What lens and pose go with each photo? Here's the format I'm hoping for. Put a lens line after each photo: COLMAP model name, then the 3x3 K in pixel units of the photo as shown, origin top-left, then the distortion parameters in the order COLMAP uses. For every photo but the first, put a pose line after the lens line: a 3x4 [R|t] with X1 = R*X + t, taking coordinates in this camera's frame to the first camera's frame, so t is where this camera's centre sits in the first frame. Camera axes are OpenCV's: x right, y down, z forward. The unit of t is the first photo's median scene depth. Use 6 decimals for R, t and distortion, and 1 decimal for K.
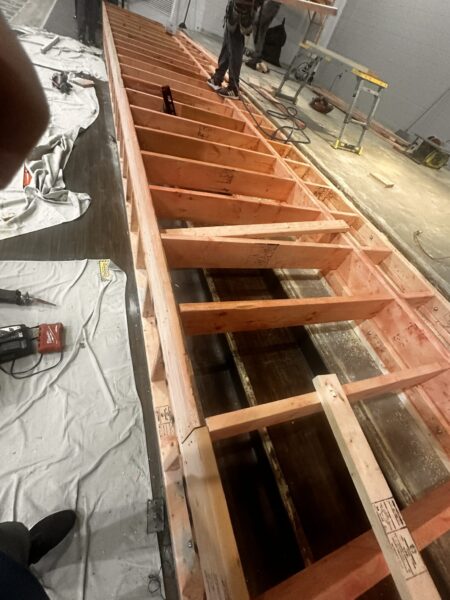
lens RADIAL K [[264.6, 0, 225.4], [0, 264.6, 300.0], [0, 0, 1]] dist [-0.003961, -0.000265]
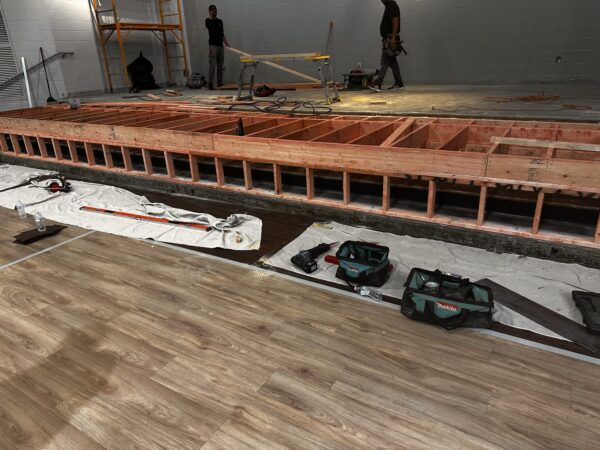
lens RADIAL K [[426.3, 0, 299.9], [0, 426.3, 225.4], [0, 0, 1]] dist [0.027583, -0.000401]
pose [[0.708832, -0.549115, 0.442753, -1.287359], [0.669473, 0.721422, -0.177075, 0.161317], [-0.222177, 0.421928, 0.878985, -0.743958]]
